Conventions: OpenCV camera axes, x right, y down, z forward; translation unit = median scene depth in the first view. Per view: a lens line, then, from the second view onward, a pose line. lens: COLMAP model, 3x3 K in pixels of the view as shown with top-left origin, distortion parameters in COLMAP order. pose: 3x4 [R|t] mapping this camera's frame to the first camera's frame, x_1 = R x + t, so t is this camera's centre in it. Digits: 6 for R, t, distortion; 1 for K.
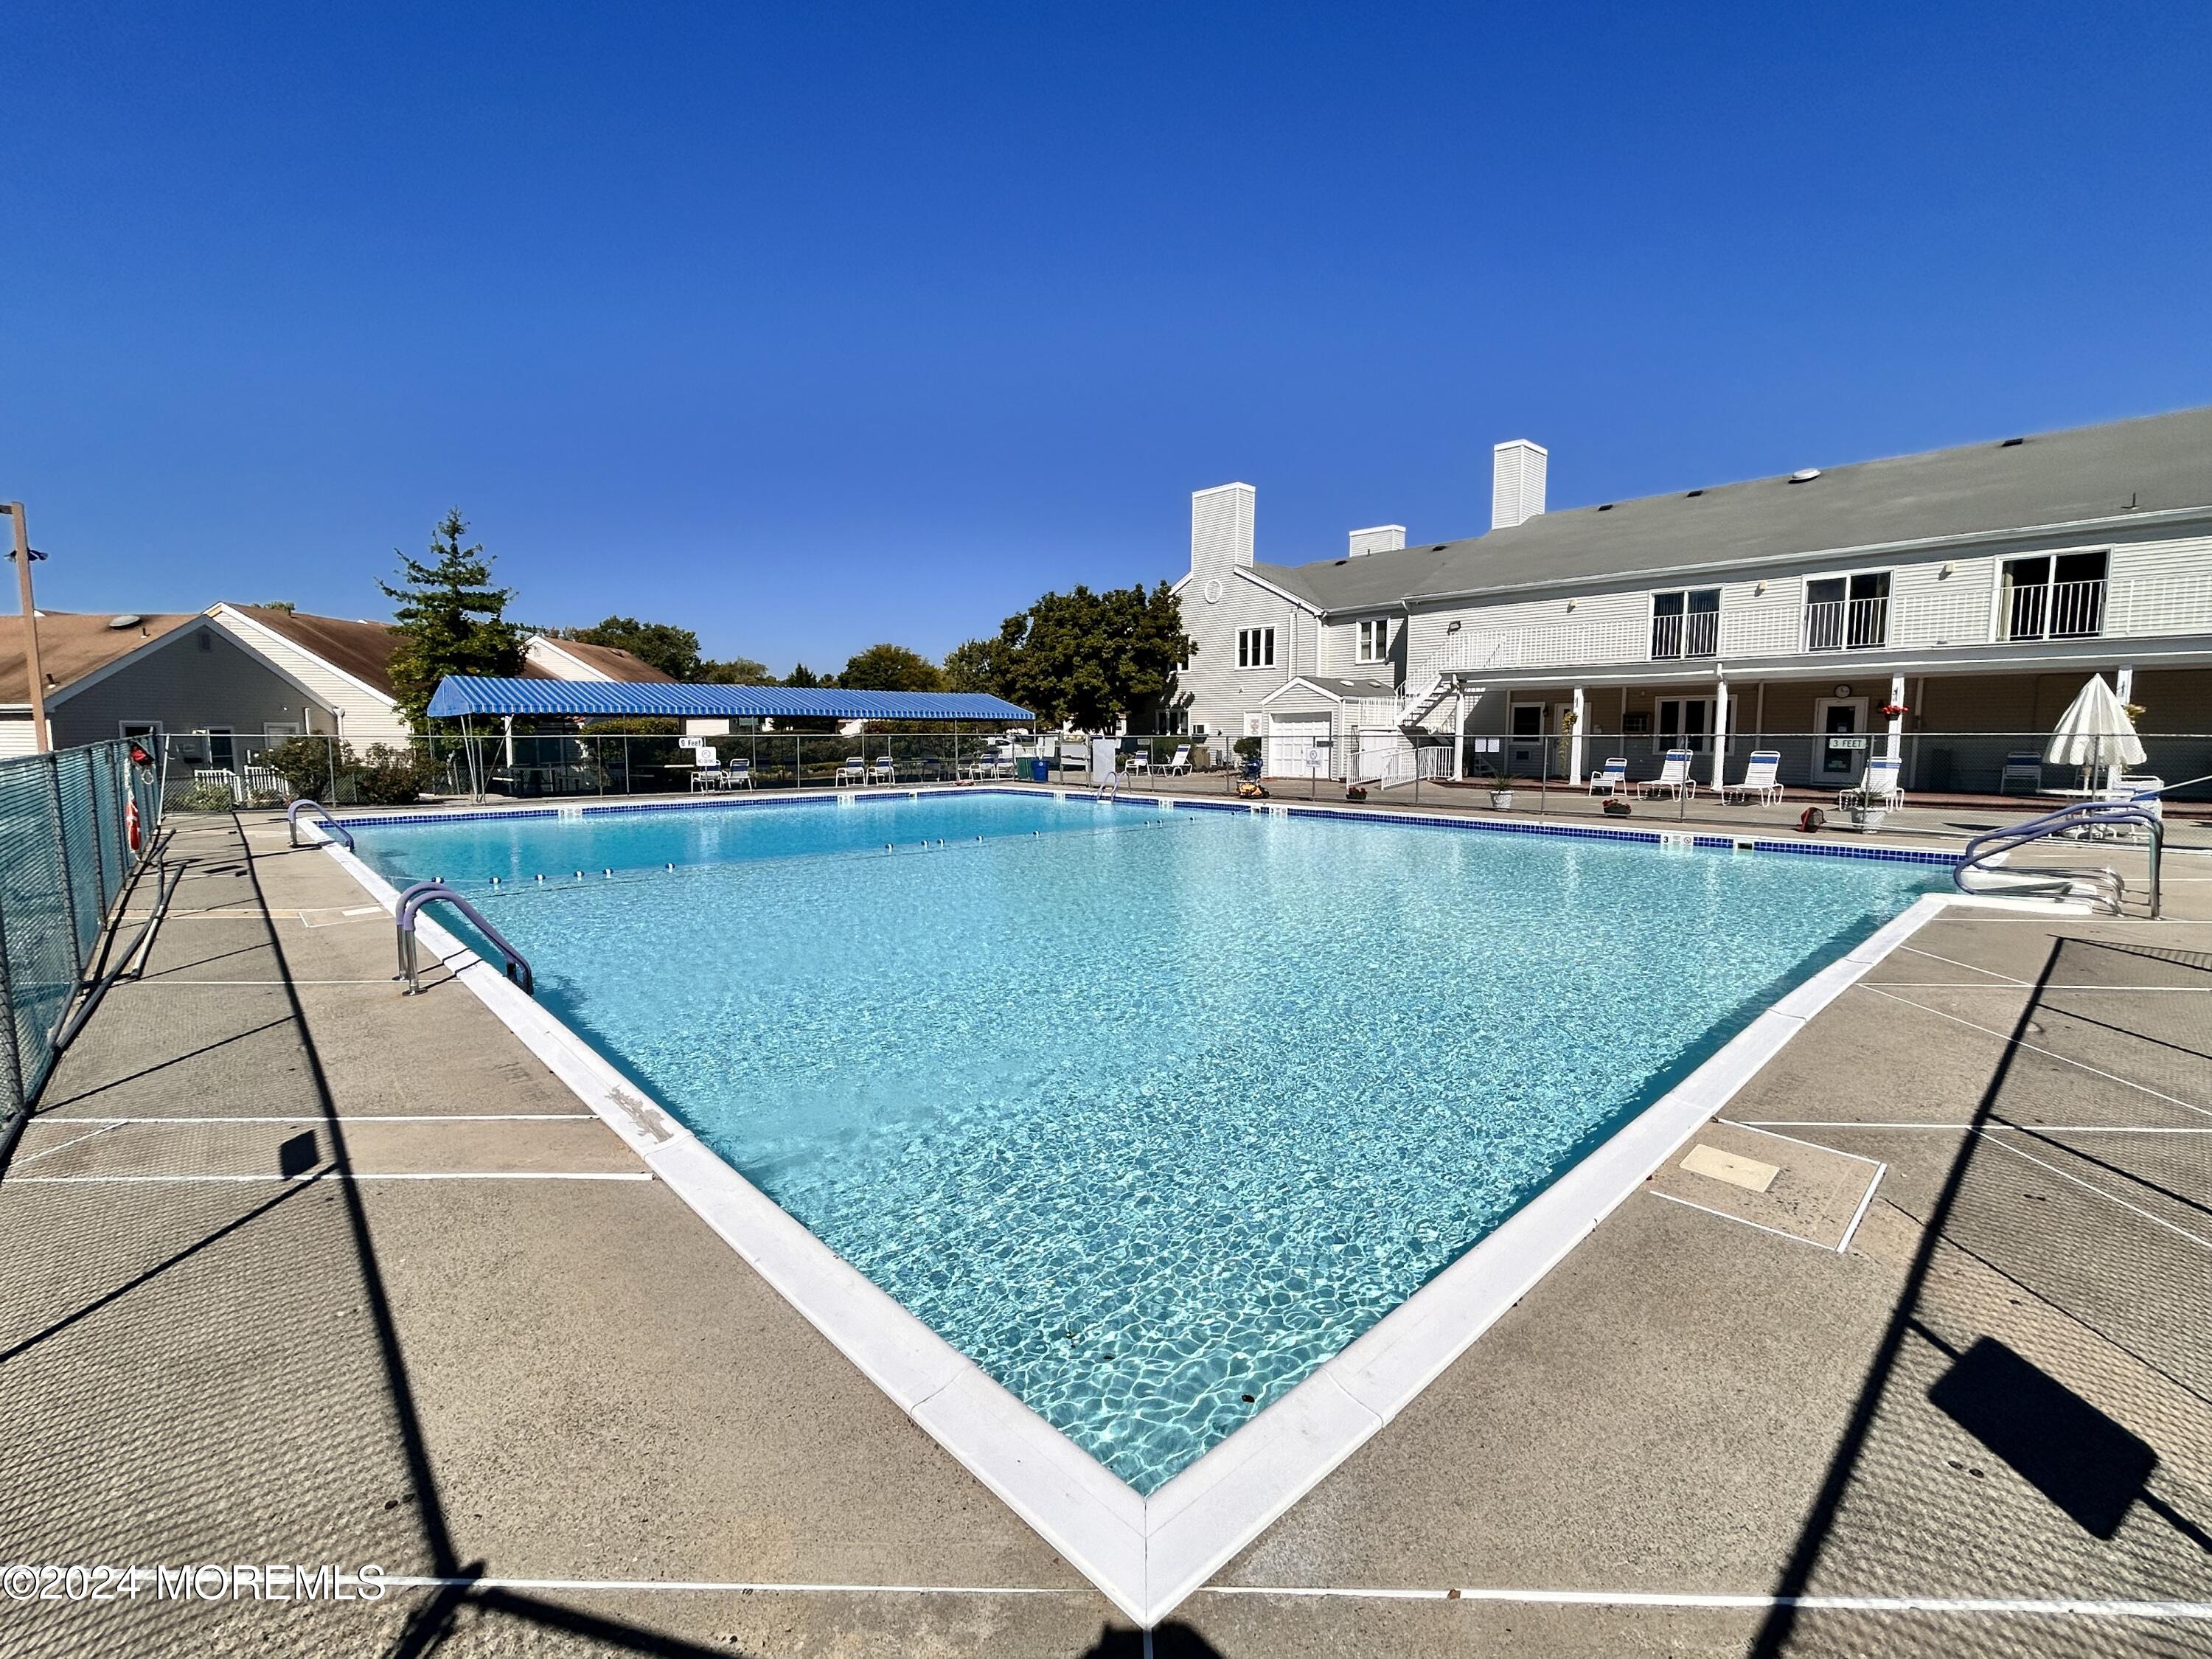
lens RADIAL K [[972.1, 0, 1110.6], [0, 972.1, 824.0], [0, 0, 1]] dist [0.001425, 0.000040]
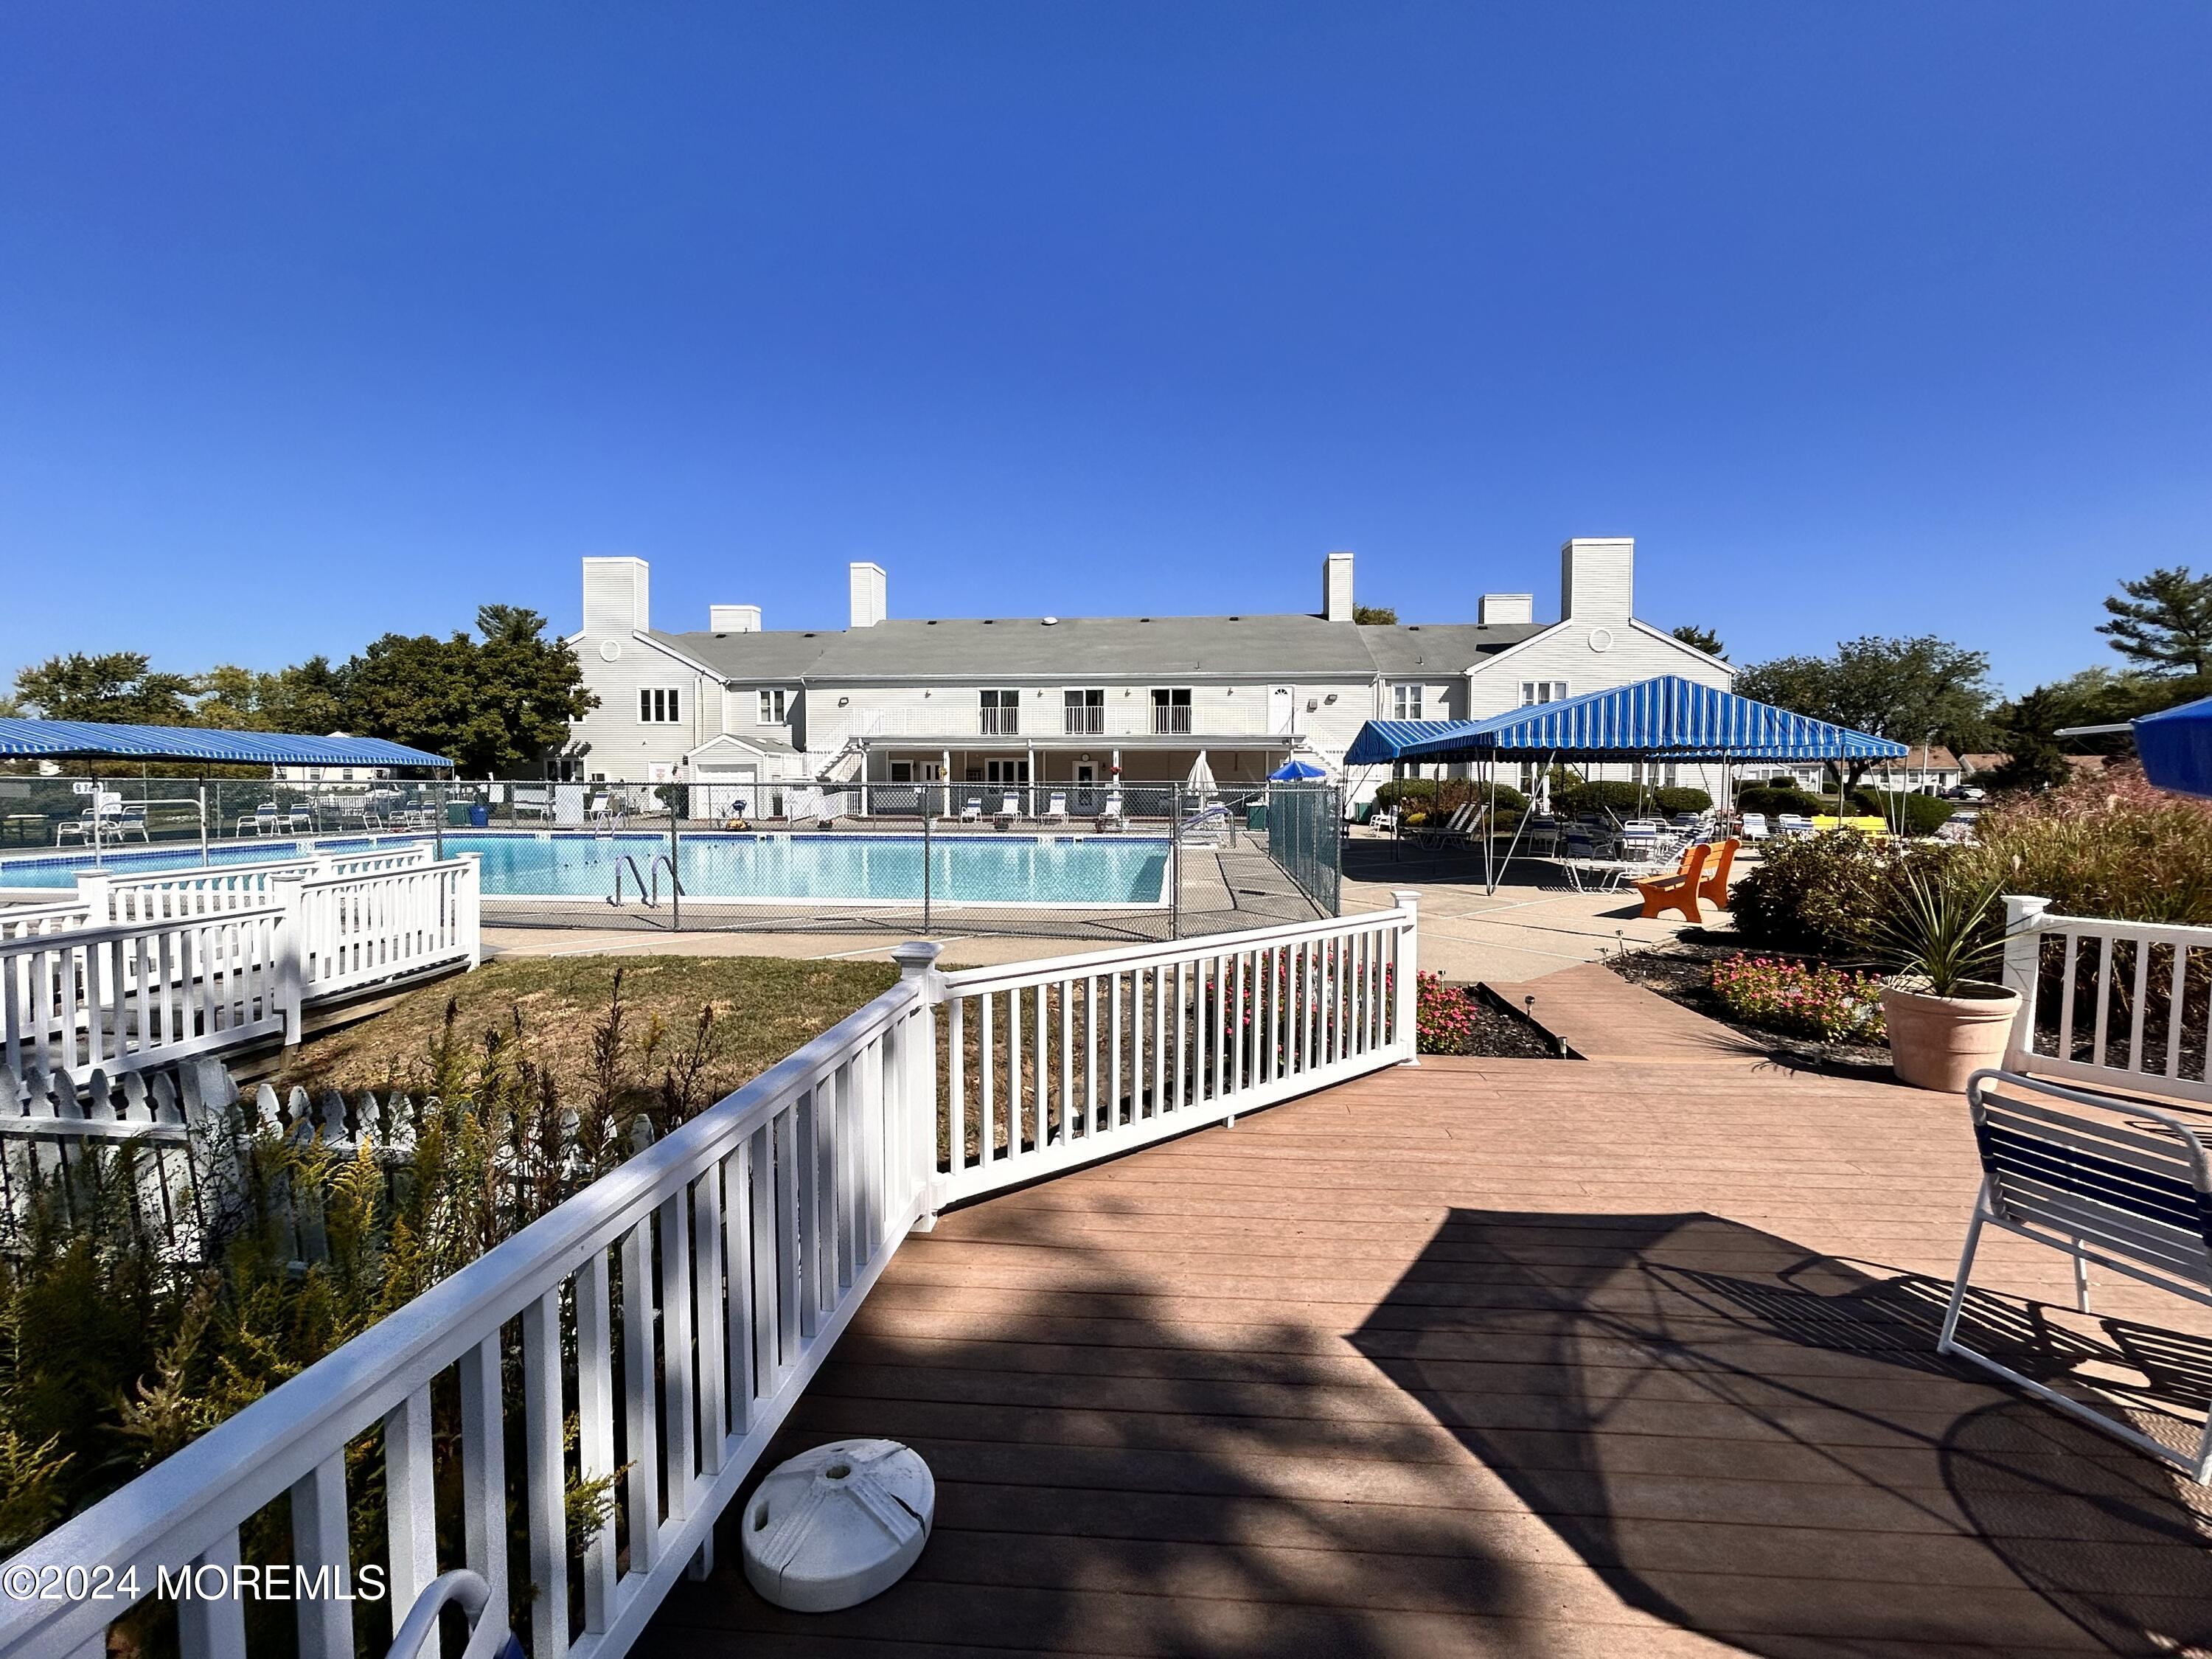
lens RADIAL K [[972.1, 0, 1103.7], [0, 972.1, 831.1], [0, 0, 1]] dist [0.001425, 0.000040]
pose [[0.744228, -0.028969, 0.667298, -0.289896], [0.059229, 0.997986, -0.022732, 0.025399], [-0.665295, 0.056441, 0.744444, -0.222429]]
